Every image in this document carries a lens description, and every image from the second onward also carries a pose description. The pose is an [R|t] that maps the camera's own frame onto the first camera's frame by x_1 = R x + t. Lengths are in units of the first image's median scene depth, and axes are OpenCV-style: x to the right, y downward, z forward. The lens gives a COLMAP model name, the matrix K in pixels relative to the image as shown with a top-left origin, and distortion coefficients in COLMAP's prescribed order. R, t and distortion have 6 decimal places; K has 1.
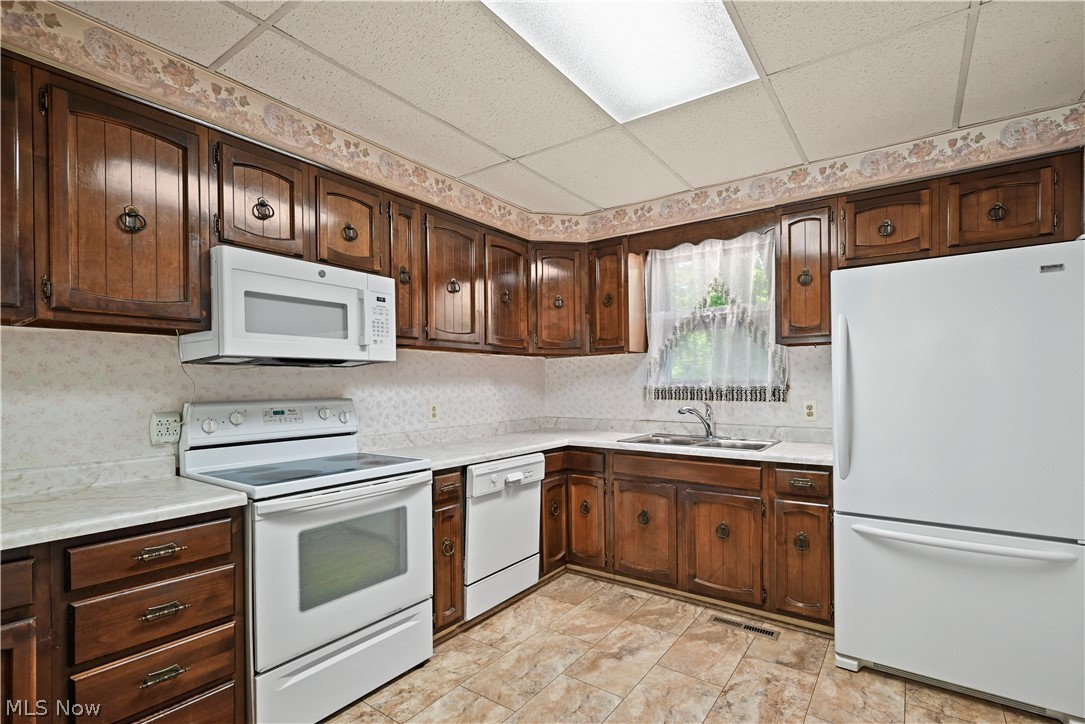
lens RADIAL K [[513.2, 0, 575.0], [0, 513.2, 384.5], [0, 0, 1]] dist [0.001169, -0.000078]
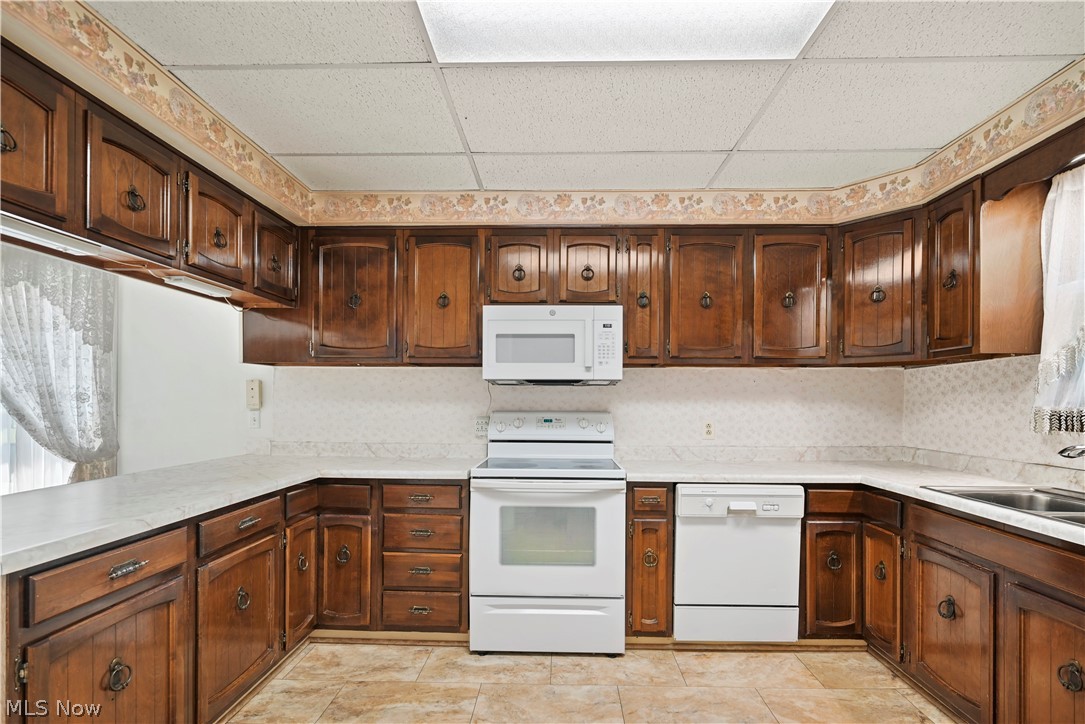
lens RADIAL K [[513.2, 0, 549.5], [0, 513.2, 401.5], [0, 0, 1]] dist [0.001169, -0.000078]
pose [[0.534716, 0.011885, -0.844948, 0.459234], [-0.011338, 0.999912, 0.006890, -0.003117], [0.844956, 0.005896, 0.534803, 0.246790]]
